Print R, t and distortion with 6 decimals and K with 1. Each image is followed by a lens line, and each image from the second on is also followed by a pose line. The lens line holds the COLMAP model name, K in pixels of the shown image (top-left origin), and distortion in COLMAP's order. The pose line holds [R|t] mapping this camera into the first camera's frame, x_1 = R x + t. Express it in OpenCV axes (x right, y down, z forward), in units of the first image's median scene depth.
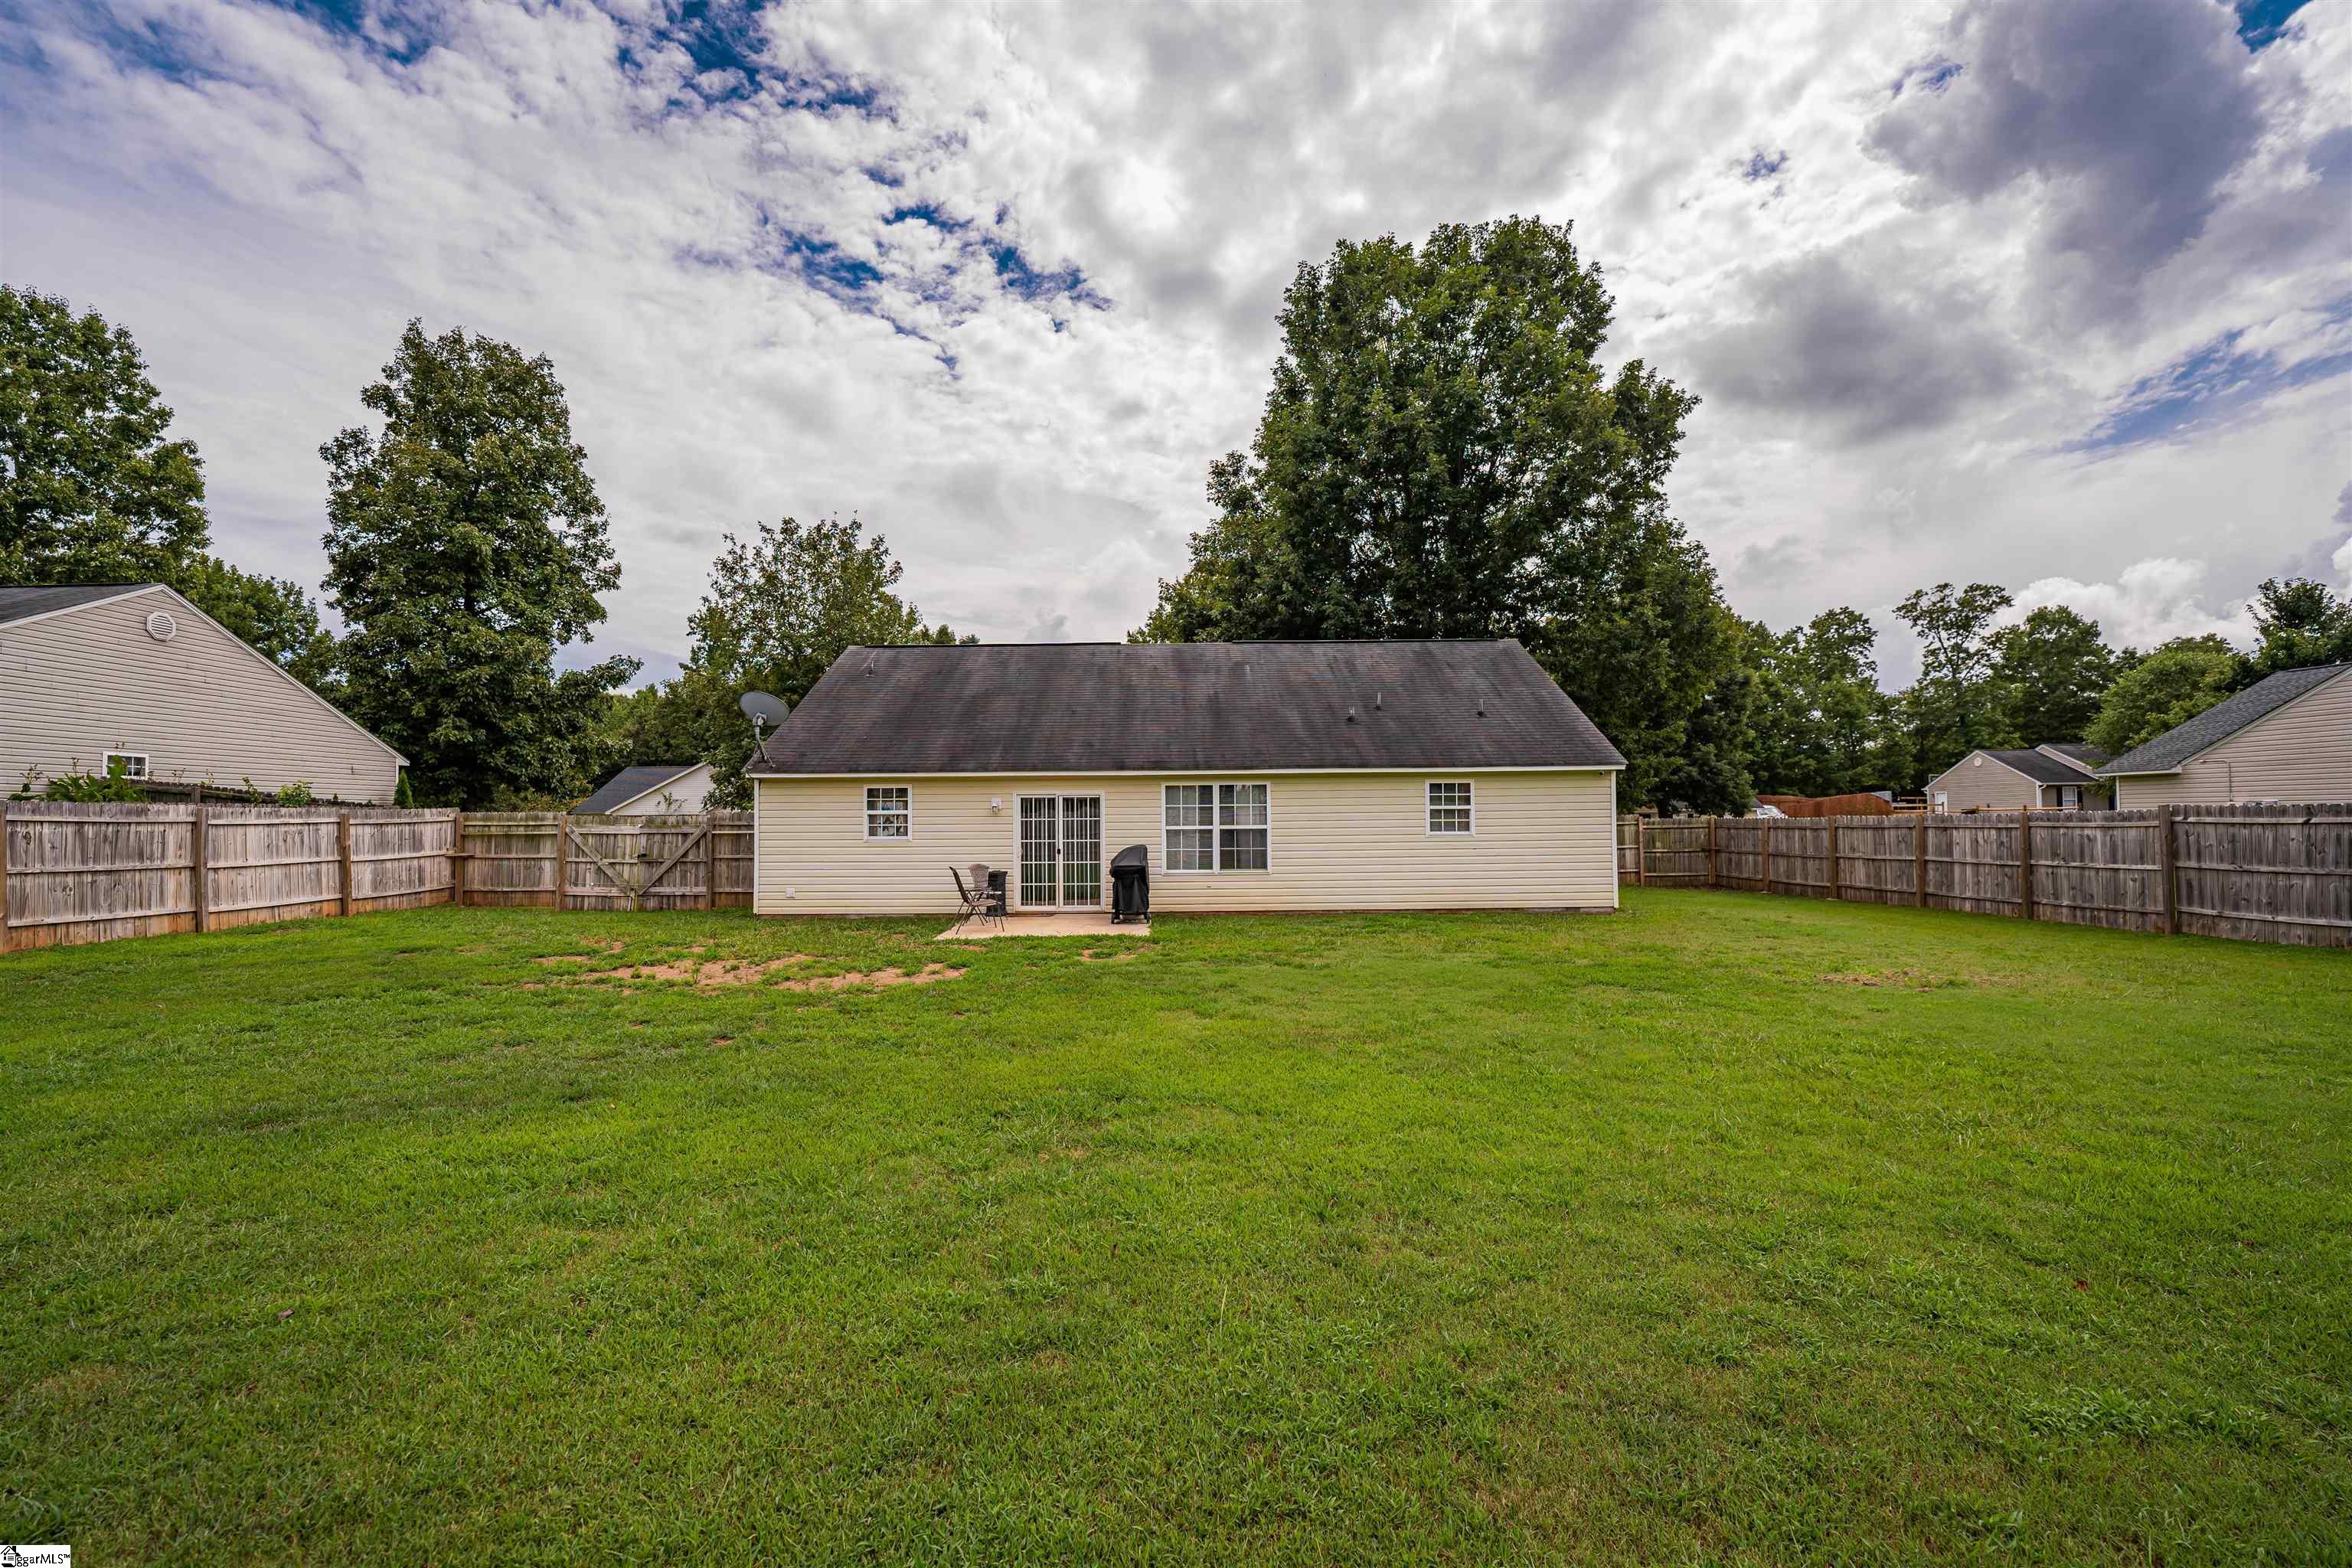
lens RADIAL K [[956.7, 0, 1168.8], [0, 956.7, 771.0], [0, 0, 1]] dist [-0.019617, 0.000750]
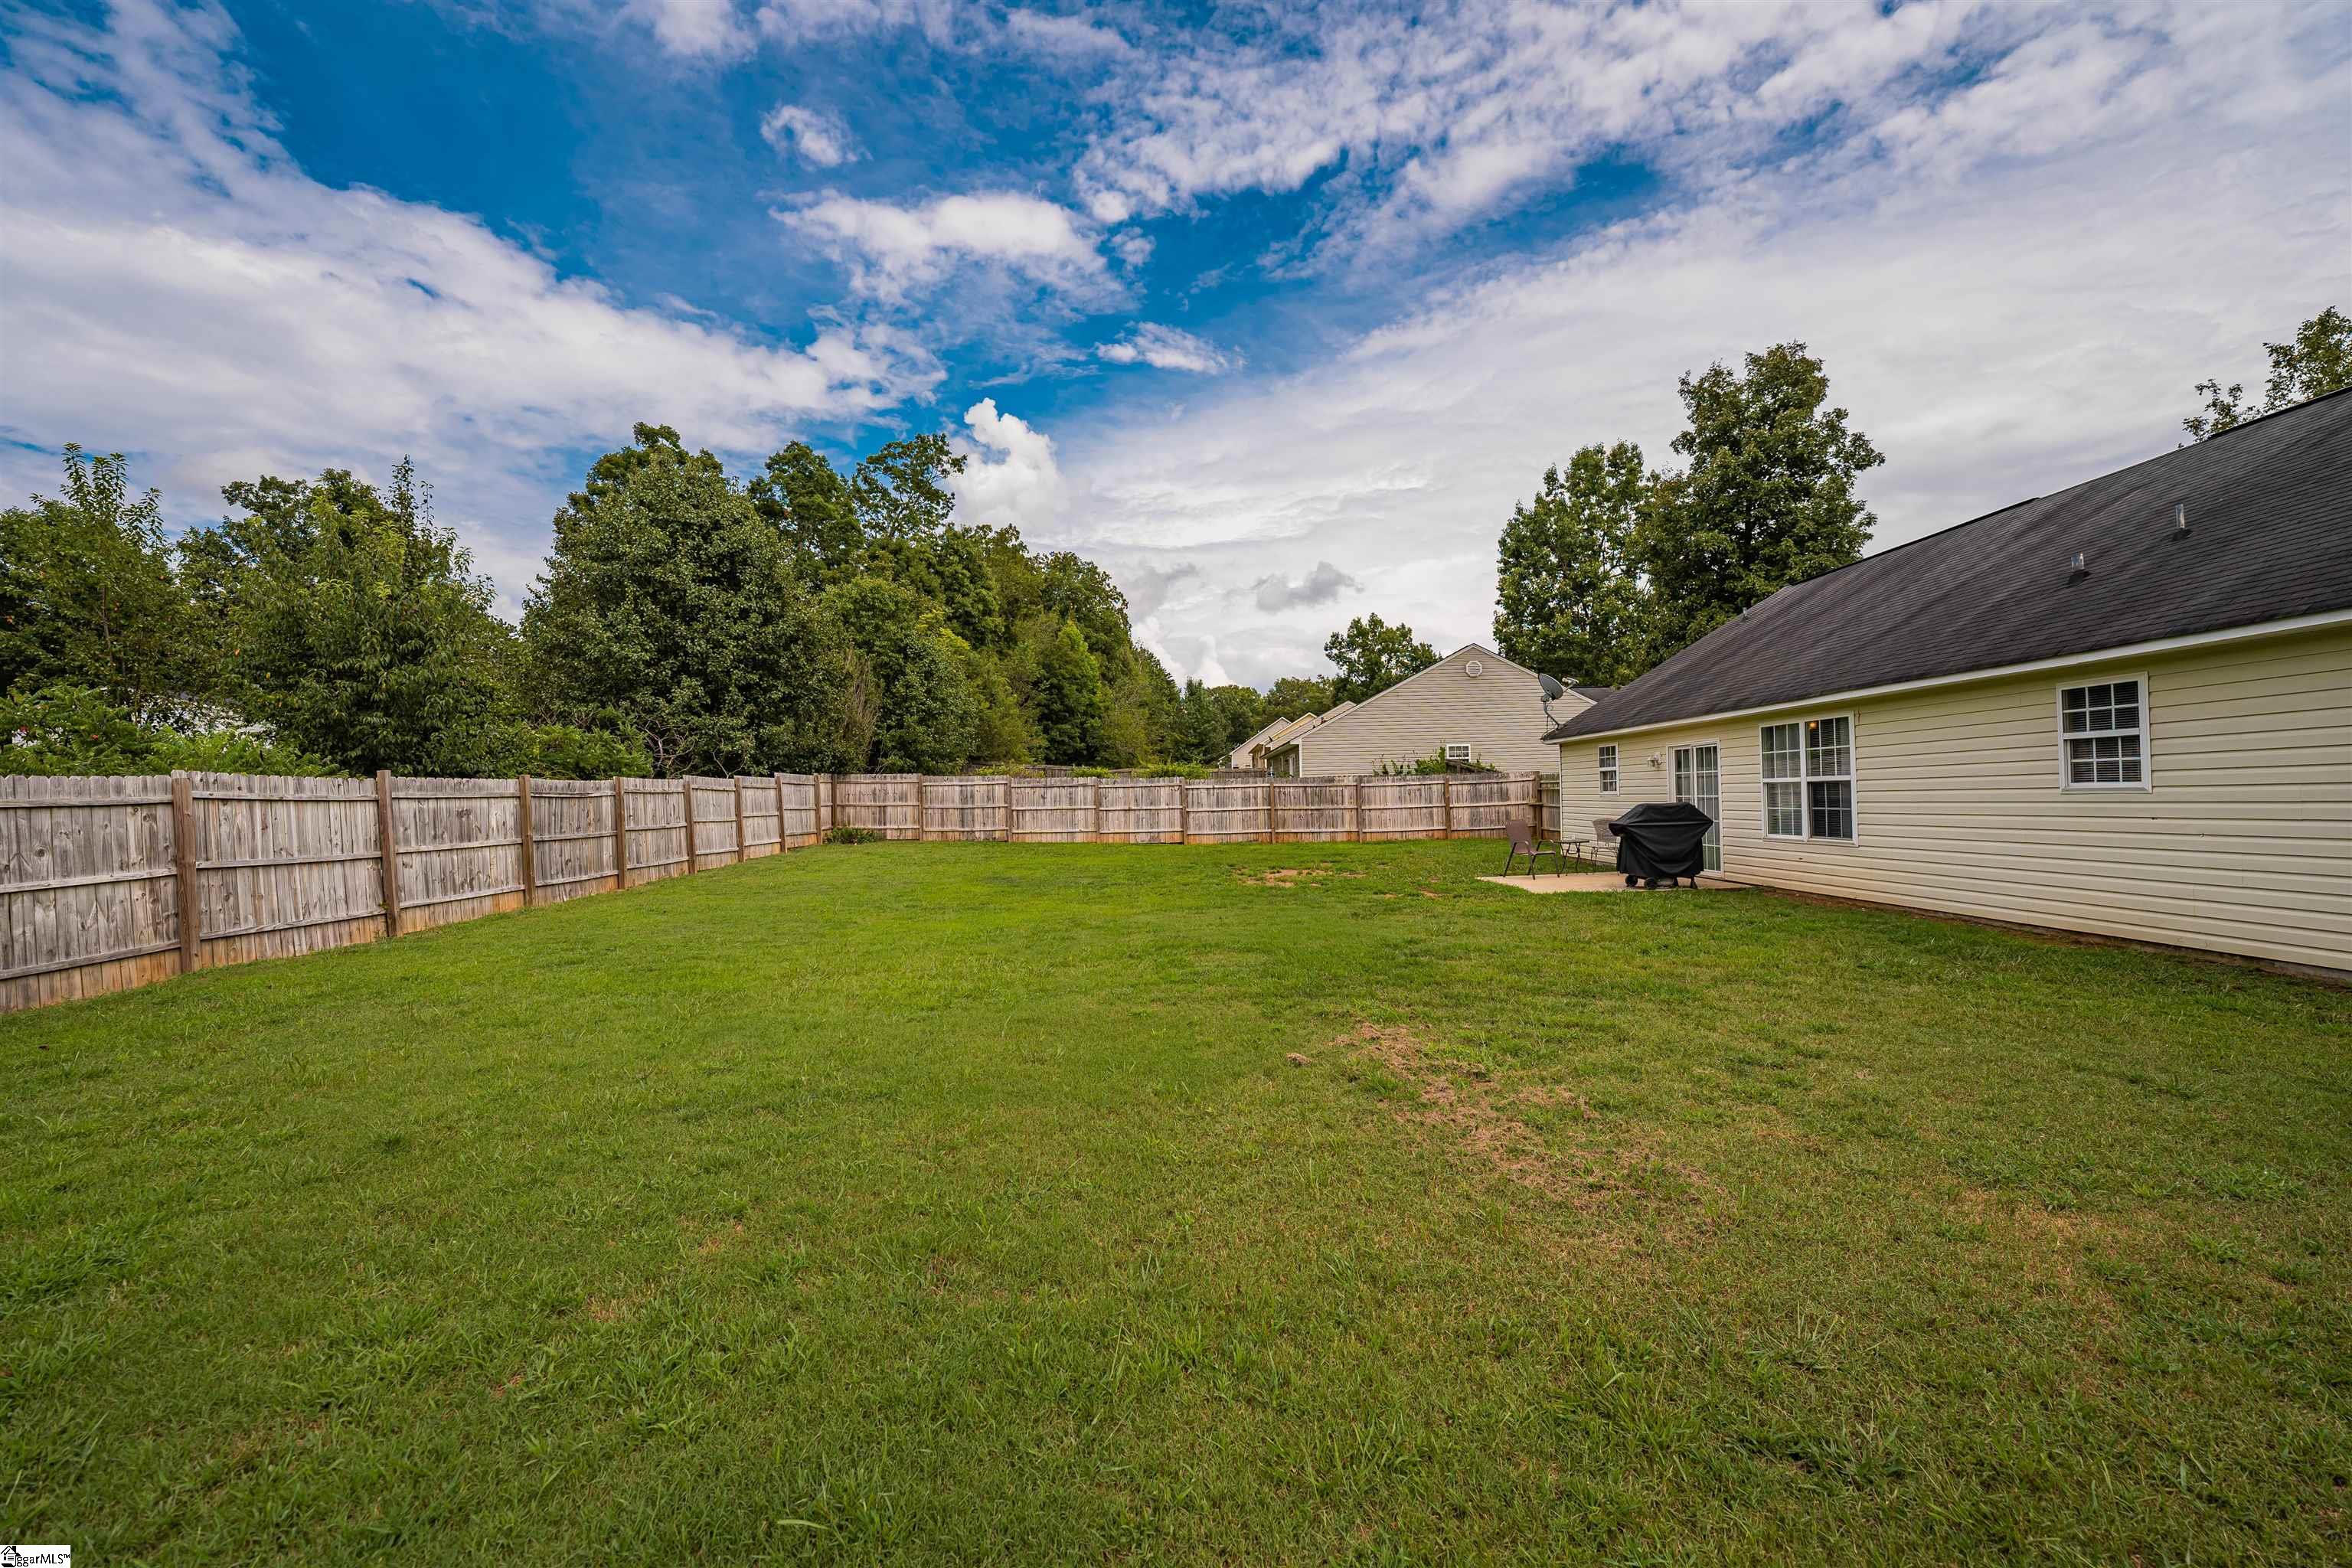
lens RADIAL K [[956.7, 0, 1170.9], [0, 956.7, 797.1], [0, 0, 1]] dist [-0.019617, 0.000750]
pose [[-0.021980, 0.006632, -0.999736, 0.794731], [0.080280, 0.996761, 0.004847, 0.029428], [0.996530, -0.080152, -0.022441, 0.523974]]
